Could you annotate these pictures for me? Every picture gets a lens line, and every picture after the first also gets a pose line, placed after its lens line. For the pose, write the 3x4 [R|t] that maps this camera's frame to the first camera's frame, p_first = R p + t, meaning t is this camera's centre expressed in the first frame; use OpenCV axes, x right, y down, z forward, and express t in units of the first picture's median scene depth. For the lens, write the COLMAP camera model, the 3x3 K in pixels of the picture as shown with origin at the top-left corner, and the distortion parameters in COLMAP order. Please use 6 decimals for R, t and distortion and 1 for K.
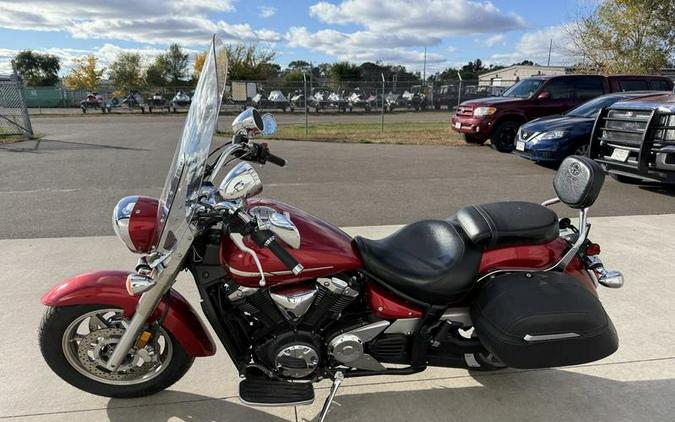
lens RADIAL K [[486.1, 0, 333.2], [0, 486.1, 240.7], [0, 0, 1]] dist [0.012820, -0.022599]
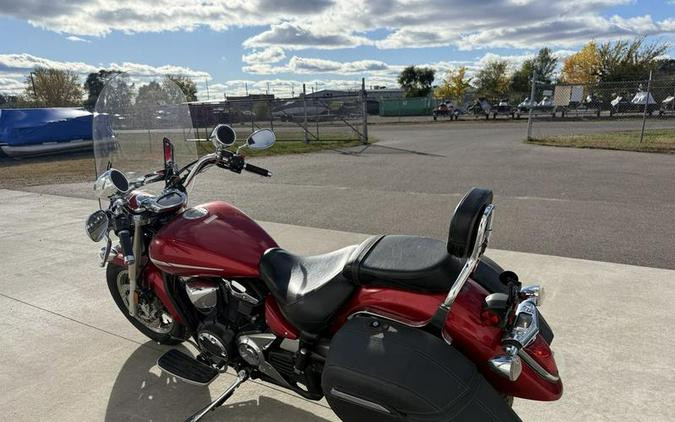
lens RADIAL K [[486.1, 0, 330.8], [0, 486.1, 242.6], [0, 0, 1]] dist [0.012820, -0.022599]
pose [[0.759436, 0.149901, -0.633077, 0.049622], [-0.154617, 0.986799, 0.048177, -0.005530], [0.631942, 0.061297, 0.772588, 0.017419]]
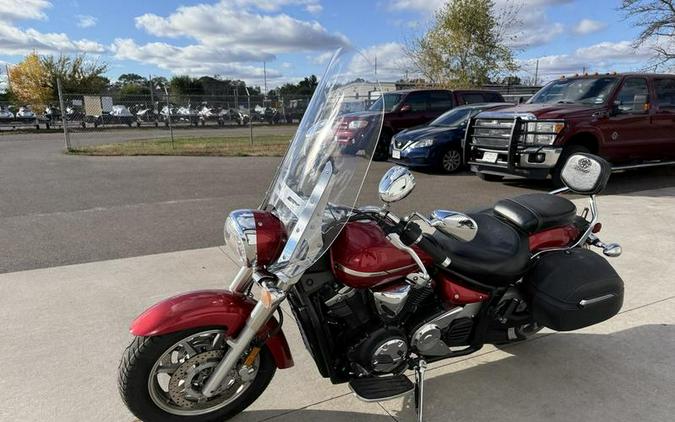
lens RADIAL K [[486.1, 0, 334.0], [0, 486.1, 237.2], [0, 0, 1]] dist [0.012820, -0.022599]
pose [[0.950181, -0.086808, 0.299366, -0.029478], [0.096786, 0.995131, -0.018635, 0.000022], [-0.296290, 0.046681, 0.953956, 0.001226]]
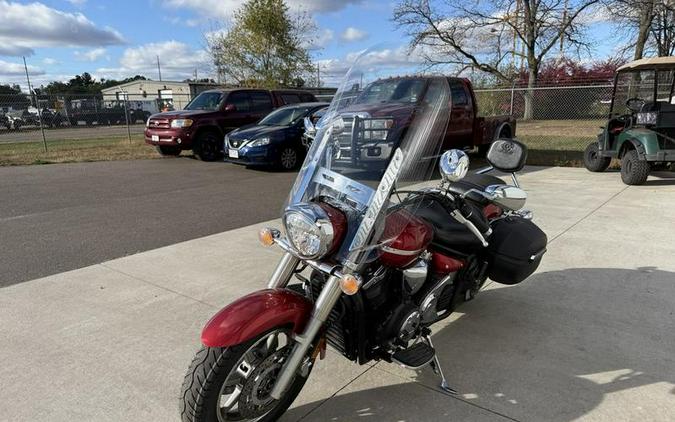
lens RADIAL K [[486.1, 0, 334.3], [0, 486.1, 240.9], [0, 0, 1]] dist [0.012820, -0.022599]
pose [[0.744955, -0.185639, 0.640765, -0.055339], [0.203069, 0.978023, 0.047259, -0.002634], [-0.635456, 0.094914, 0.766281, 0.012966]]
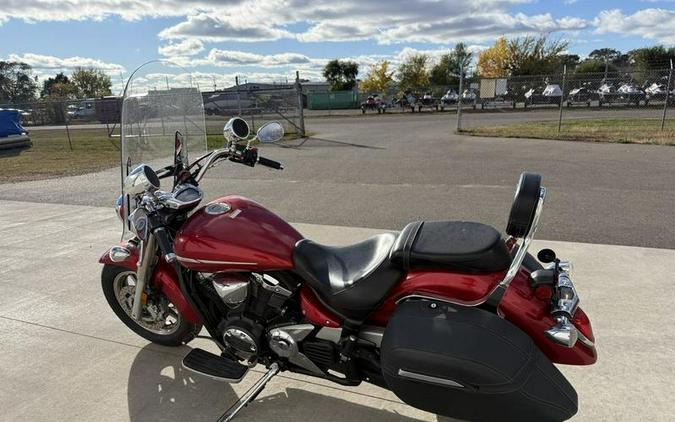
lens RADIAL K [[486.1, 0, 331.3], [0, 486.1, 240.9], [0, 0, 1]] dist [0.012820, -0.022599]
pose [[0.848790, 0.118320, -0.515321, 0.039813], [-0.115471, 0.992595, 0.037712, -0.003267], [0.515967, 0.027495, 0.856167, 0.008829]]
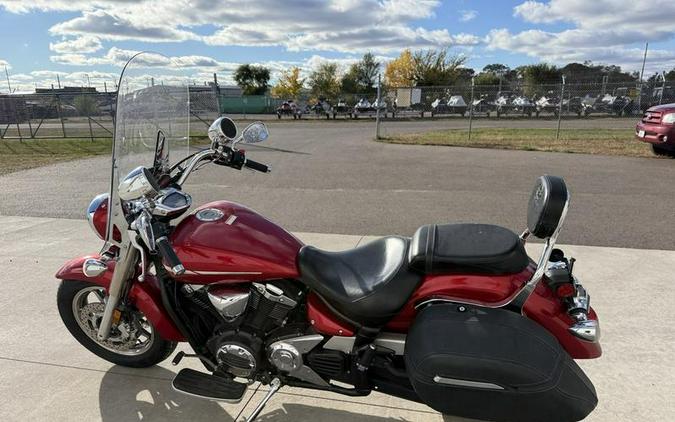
lens RADIAL K [[486.1, 0, 332.9], [0, 486.1, 238.5], [0, 0, 1]] dist [0.012820, -0.022599]
pose [[0.930261, 0.089398, -0.355841, 0.028274], [-0.094472, 0.995523, 0.003131, -0.002023], [0.354528, 0.030704, 0.934541, 0.005854]]
